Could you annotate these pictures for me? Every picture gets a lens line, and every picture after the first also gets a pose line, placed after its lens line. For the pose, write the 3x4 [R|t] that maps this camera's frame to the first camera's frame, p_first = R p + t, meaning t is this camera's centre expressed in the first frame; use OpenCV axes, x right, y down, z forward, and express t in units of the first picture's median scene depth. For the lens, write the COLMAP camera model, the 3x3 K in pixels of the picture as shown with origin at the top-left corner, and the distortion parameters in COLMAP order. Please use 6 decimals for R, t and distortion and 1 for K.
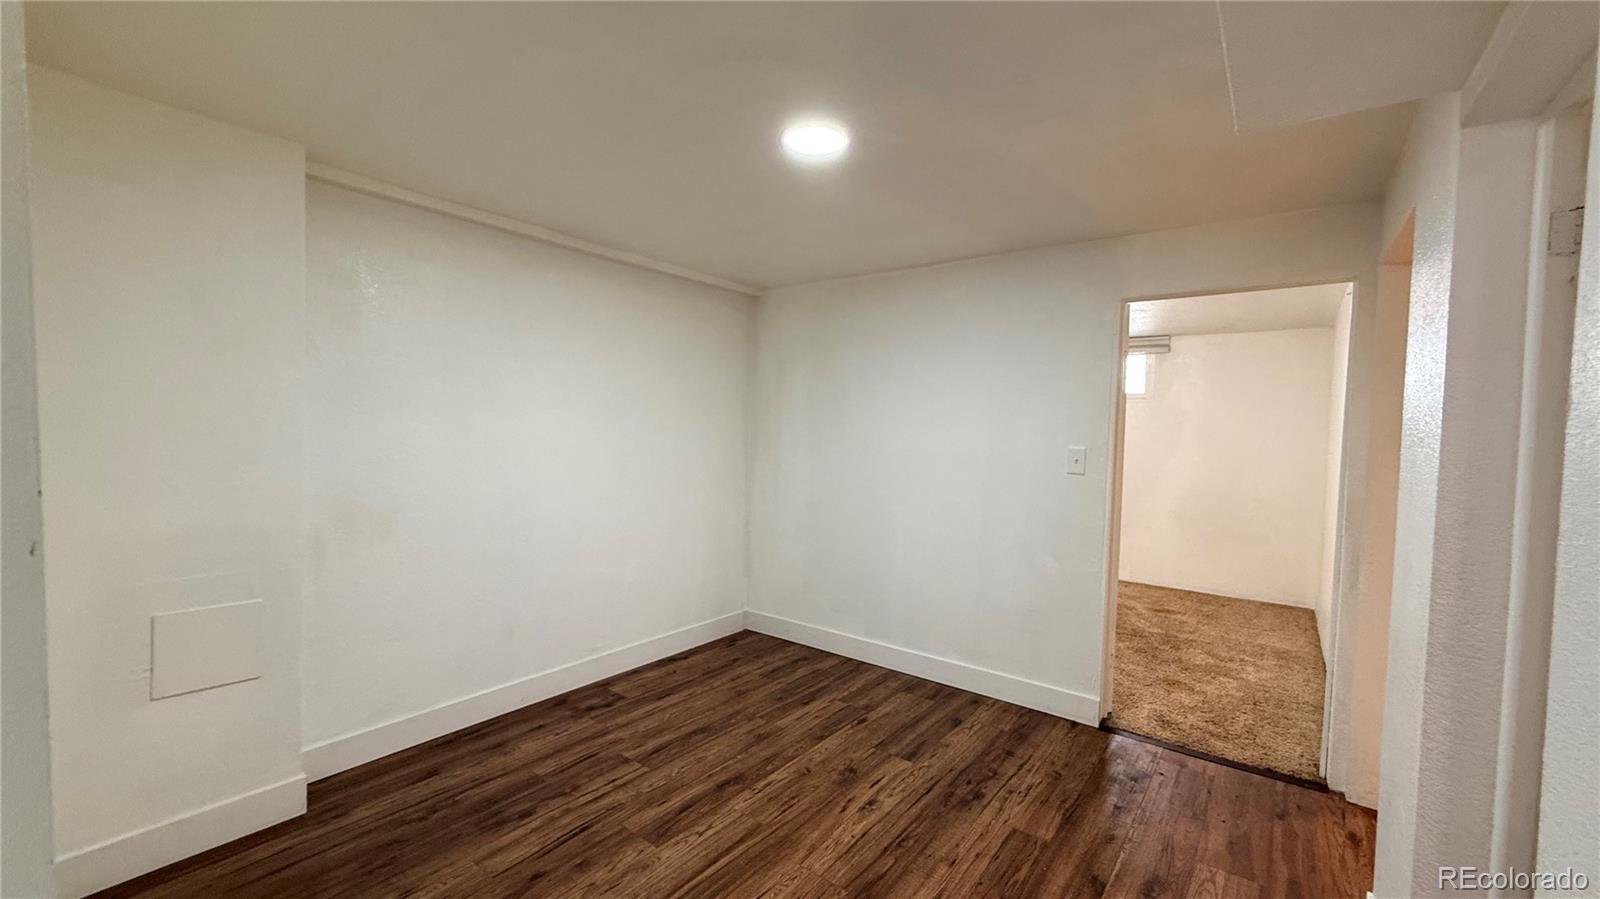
lens RADIAL K [[643.5, 0, 803.8], [0, 643.5, 452.7], [0, 0, 1]] dist [-0.001246, -0.000169]
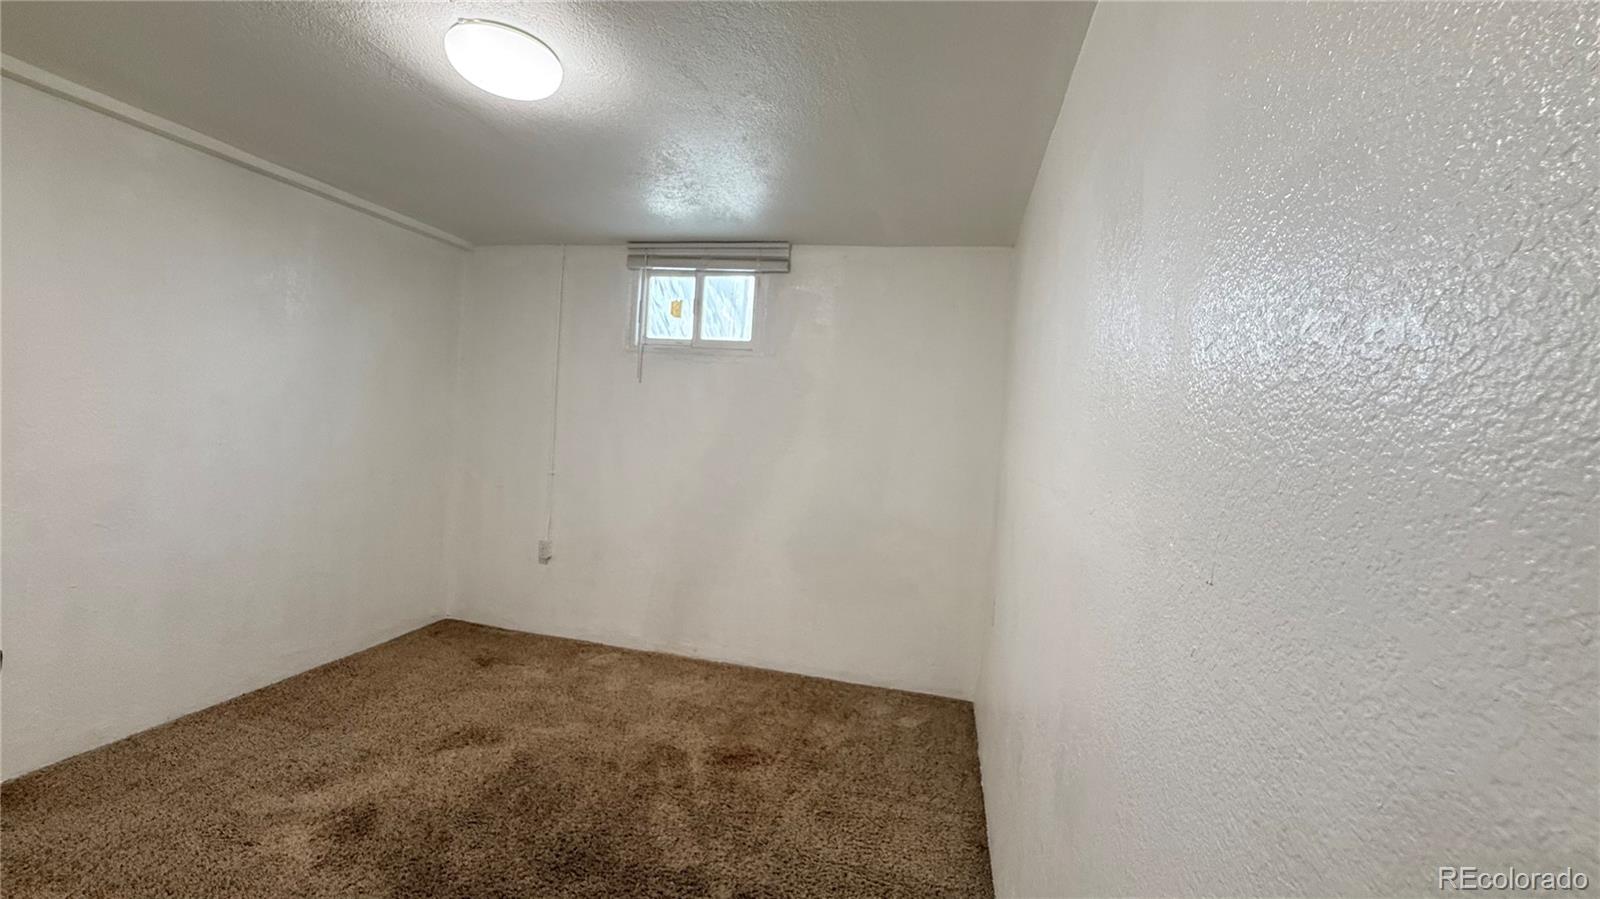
lens RADIAL K [[643.5, 0, 803.8], [0, 643.5, 452.7], [0, 0, 1]] dist [-0.001246, -0.000169]
pose [[0.910344, 0.014498, 0.413599, 0.356821], [-0.032825, 0.998767, 0.037239, -0.015861], [-0.412549, -0.047477, 0.909697, 0.476710]]
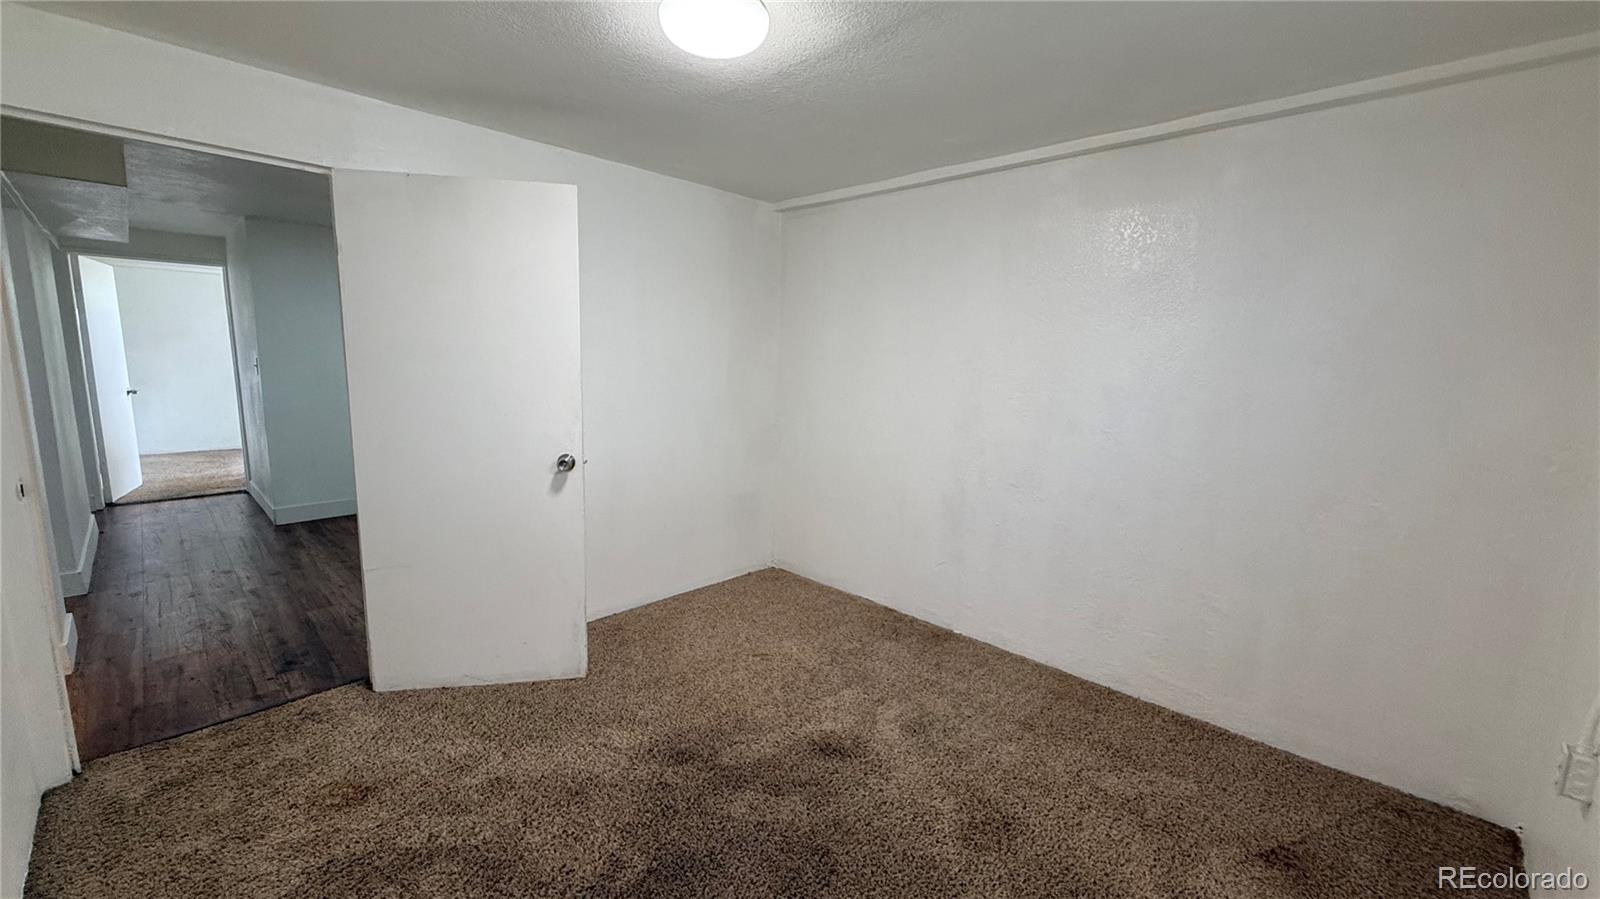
lens RADIAL K [[643.5, 0, 803.8], [0, 643.5, 452.7], [0, 0, 1]] dist [-0.001246, -0.000169]
pose [[-0.147589, 0.104774, -0.983484, 0.819949], [-0.047274, 0.992489, 0.112828, -0.020429], [0.987918, 0.063146, -0.141527, 1.143636]]
